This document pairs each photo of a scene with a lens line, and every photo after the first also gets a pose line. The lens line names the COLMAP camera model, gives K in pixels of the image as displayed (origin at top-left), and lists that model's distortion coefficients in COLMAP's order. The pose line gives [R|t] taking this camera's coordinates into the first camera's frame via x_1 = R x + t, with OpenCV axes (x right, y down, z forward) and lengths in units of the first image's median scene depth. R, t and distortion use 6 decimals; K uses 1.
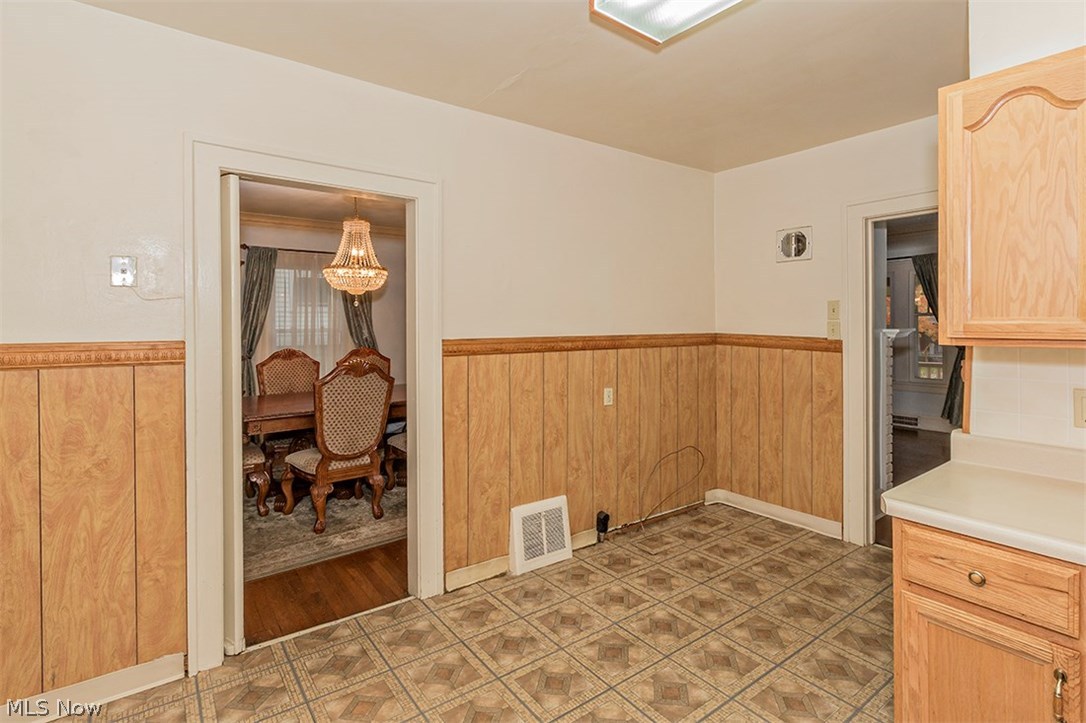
lens RADIAL K [[524.9, 0, 612.9], [0, 524.9, 320.4], [0, 0, 1]] dist [0.000555, -0.000464]
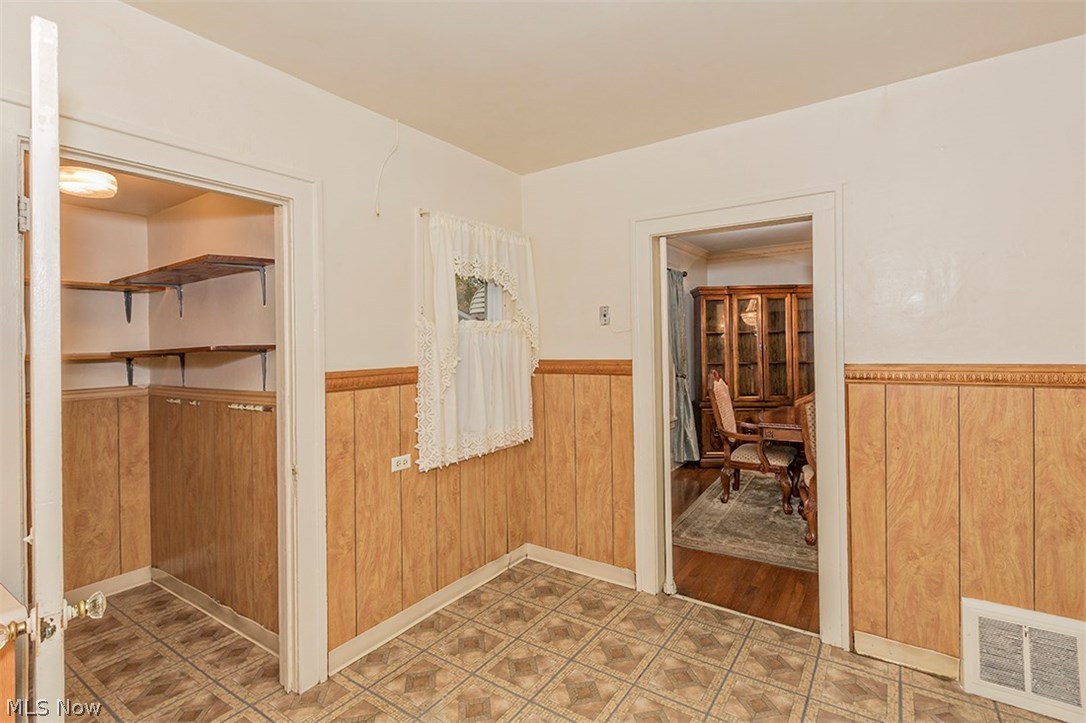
lens RADIAL K [[524.9, 0, 534.4], [0, 524.9, 335.4], [0, 0, 1]] dist [0.000555, -0.000464]
pose [[0.269634, -0.017021, -0.962813, 0.425650], [0.023508, 0.999662, -0.011089, -0.015913], [0.962676, -0.019644, 0.269943, 0.278327]]
